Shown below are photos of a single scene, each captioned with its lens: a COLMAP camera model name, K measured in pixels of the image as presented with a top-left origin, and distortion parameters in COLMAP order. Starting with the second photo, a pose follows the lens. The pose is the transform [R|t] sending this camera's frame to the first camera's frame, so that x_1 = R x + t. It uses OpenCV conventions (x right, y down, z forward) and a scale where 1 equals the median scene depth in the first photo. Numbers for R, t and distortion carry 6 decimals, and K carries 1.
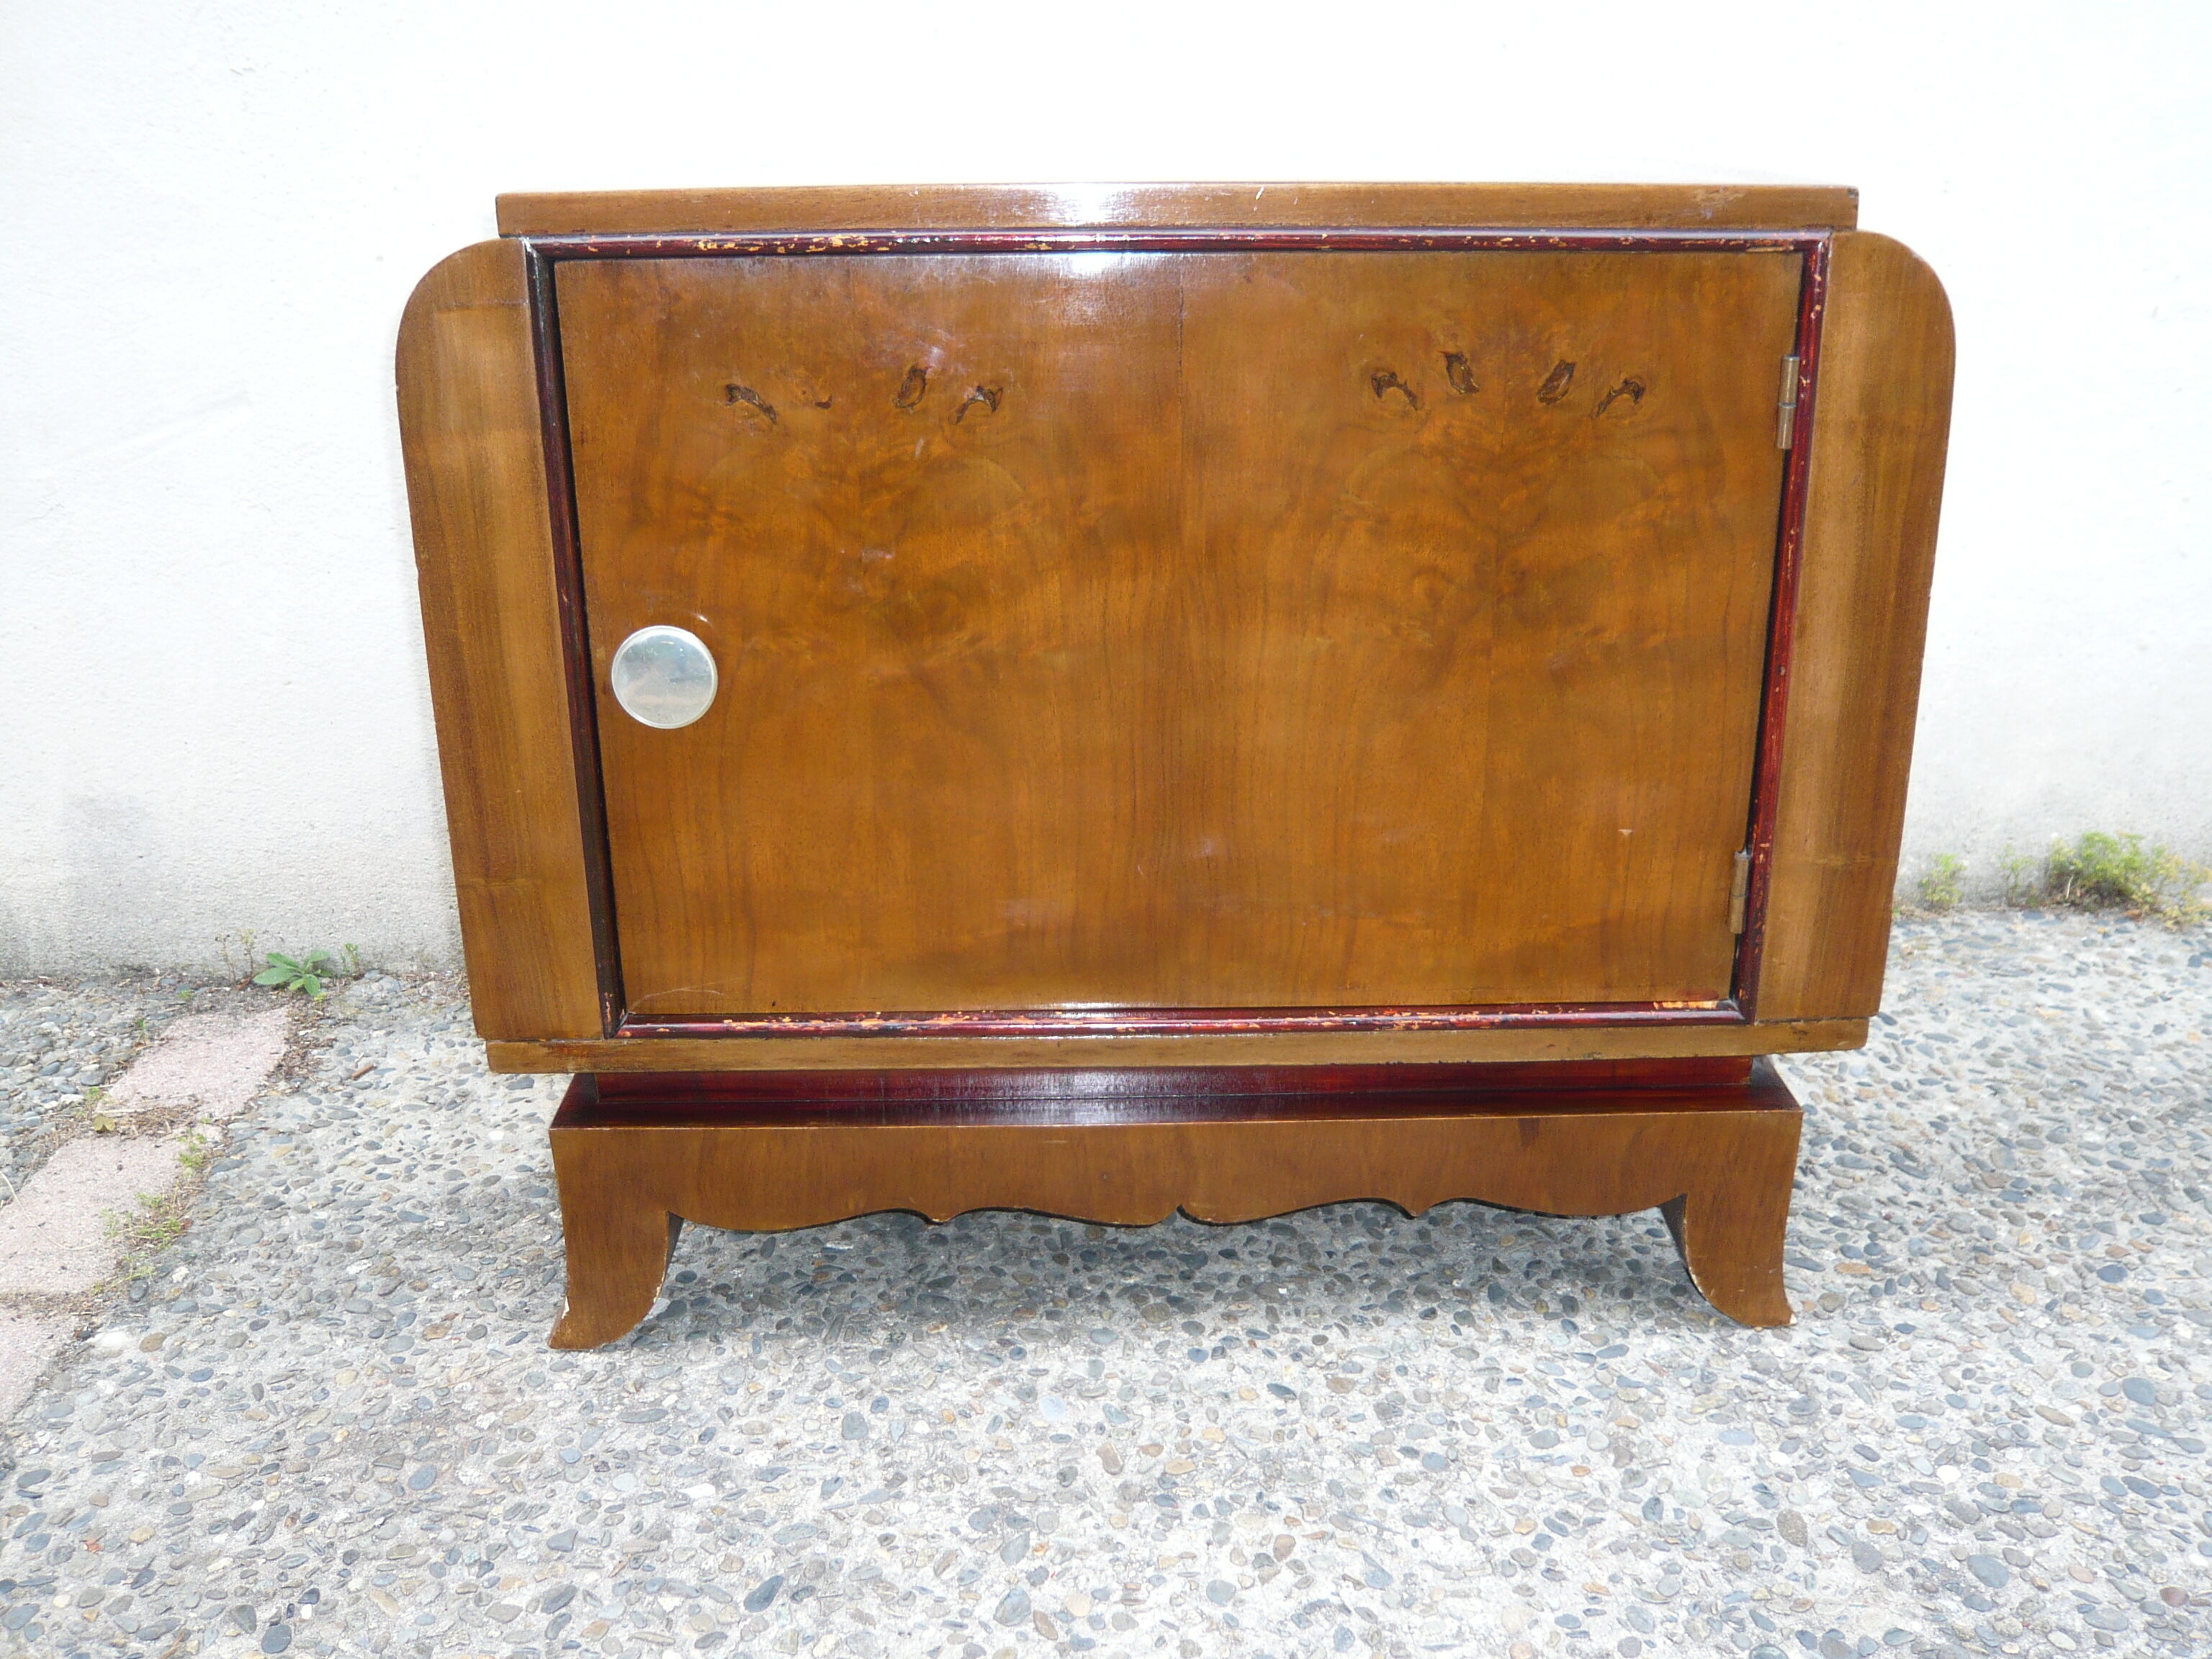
lens RADIAL K [[2077.3, 0, 1100.8], [0, 2077.3, 854.1], [0, 0, 1]] dist [-0.082368, 0.005877]
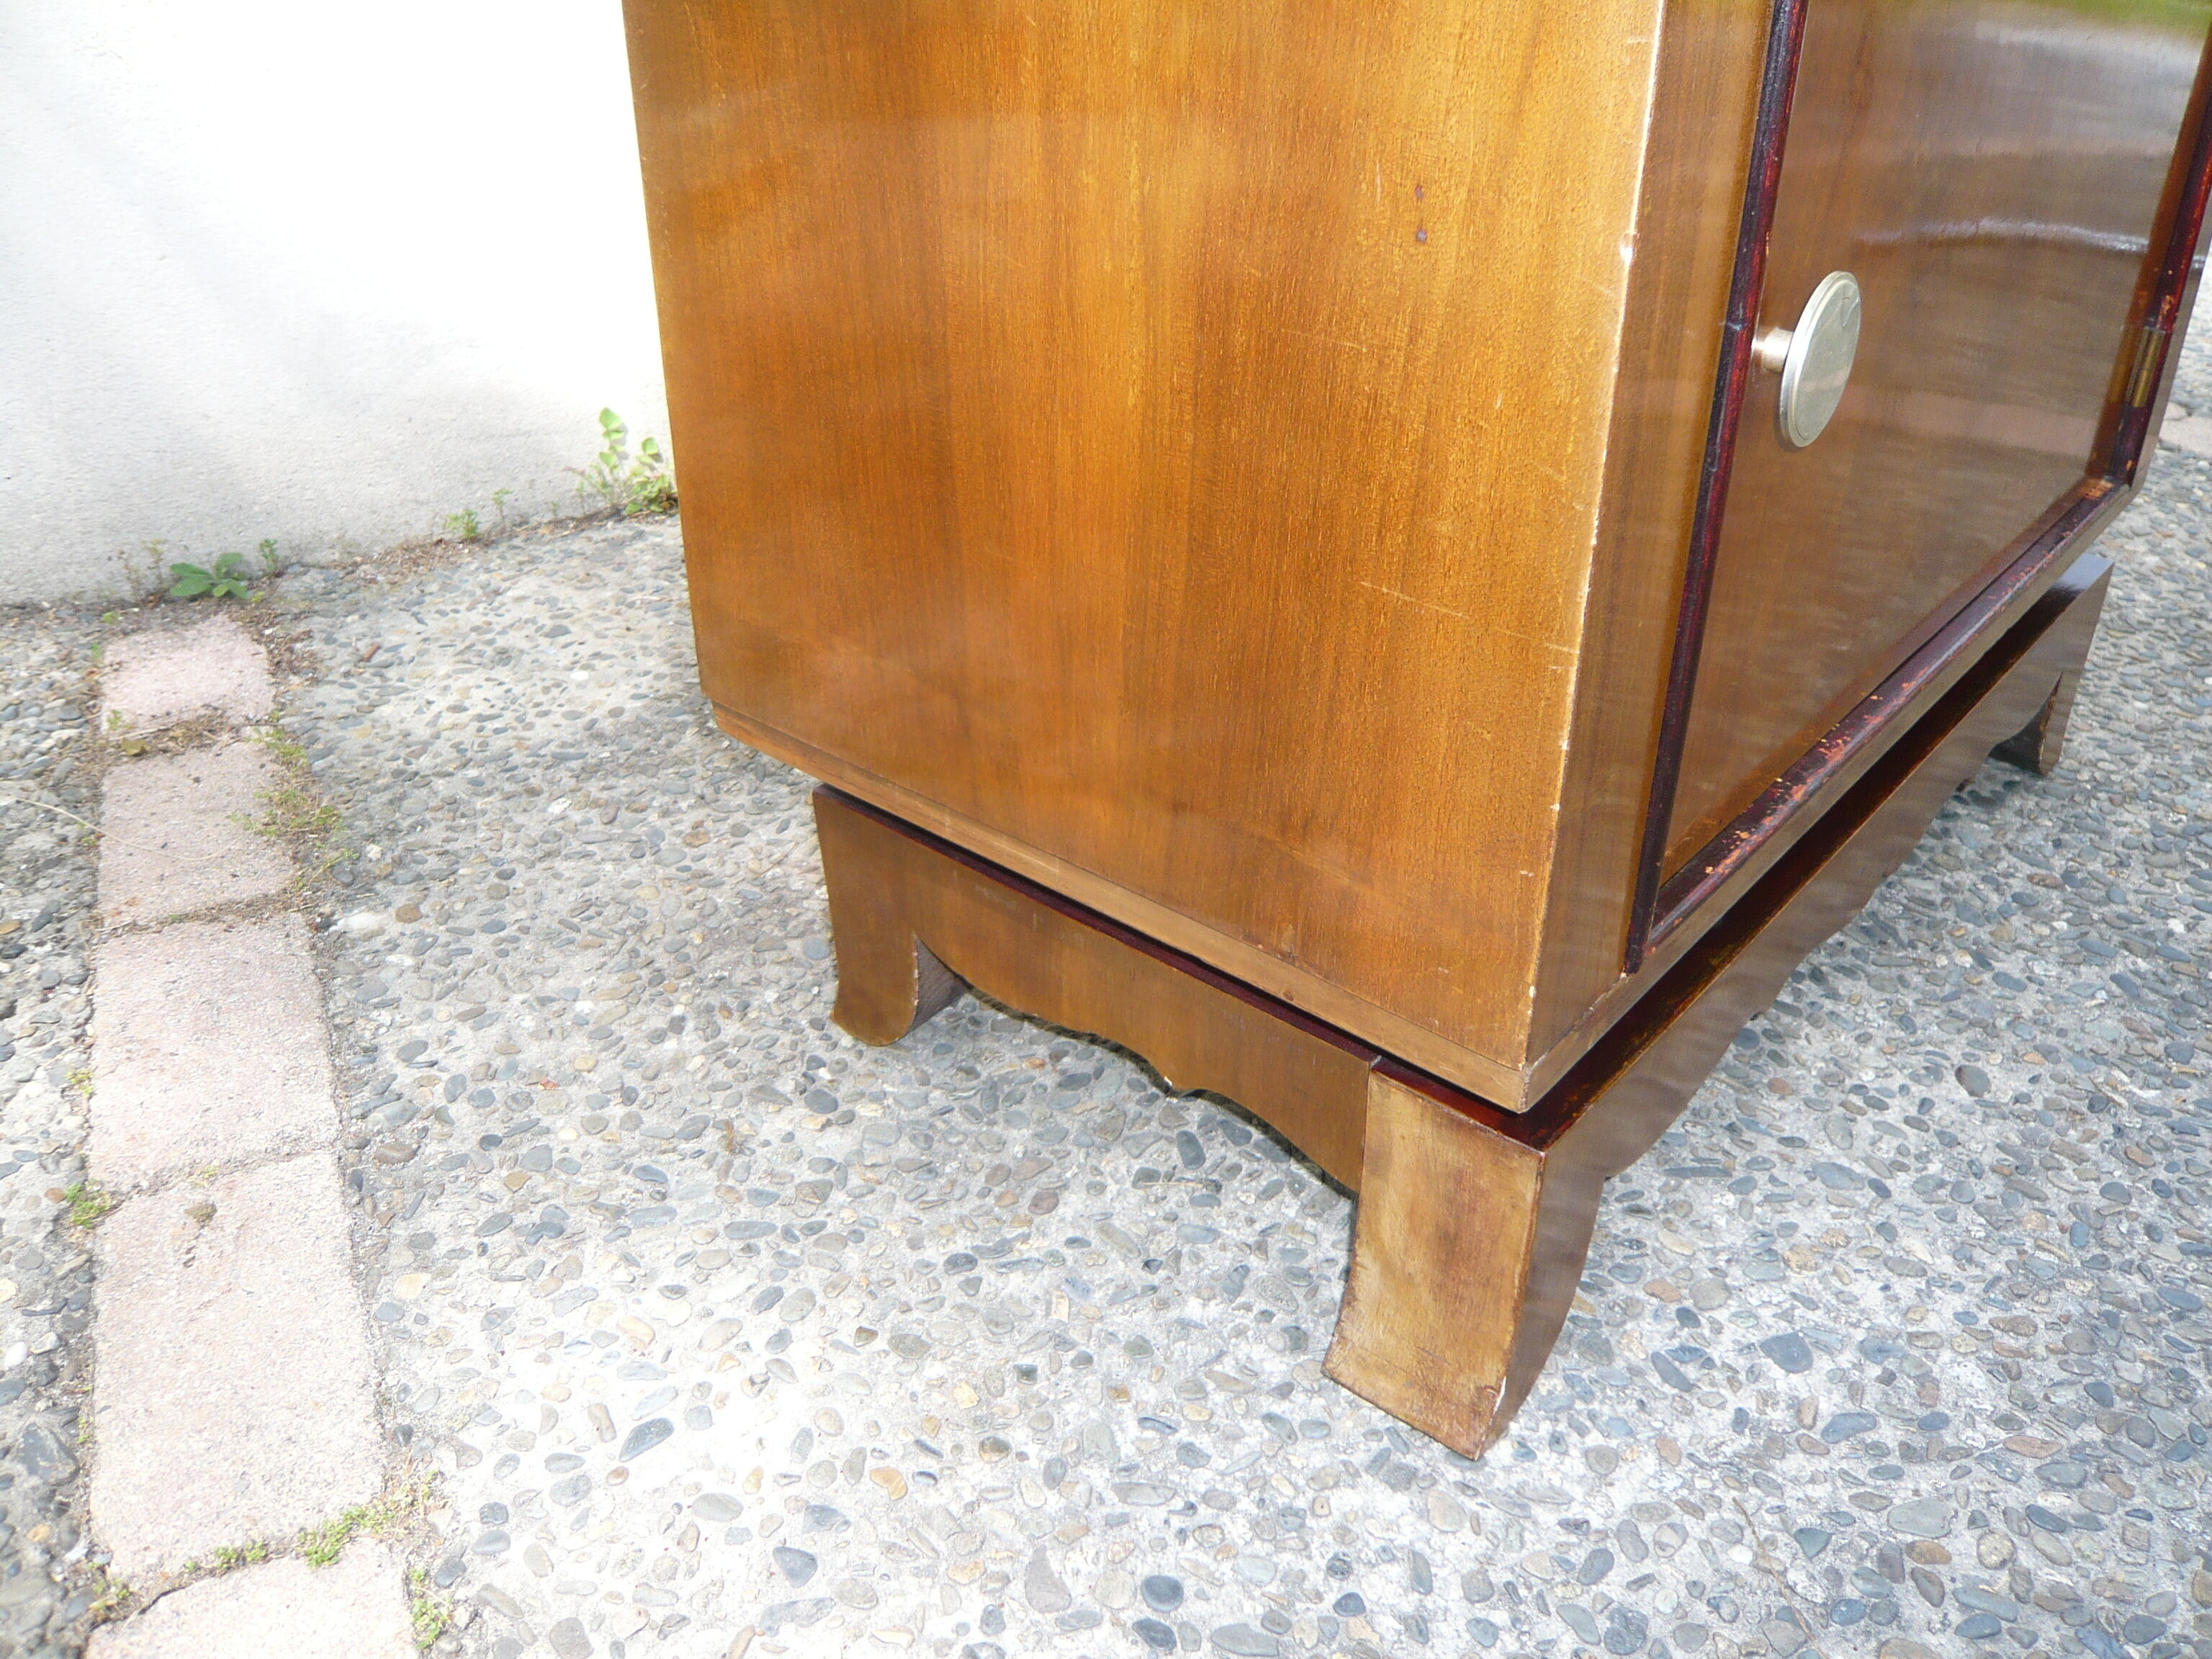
lens RADIAL K [[1870.8, 0, 1145.4], [0, 1870.8, 800.0], [0, 0, 1]] dist [-0.080436, 0.014562]
pose [[0.913974, -0.196979, 0.354755, -0.443488], [0.131055, 0.970713, 0.201348, 0.059789], [-0.384026, -0.137534, 0.913021, 0.086301]]
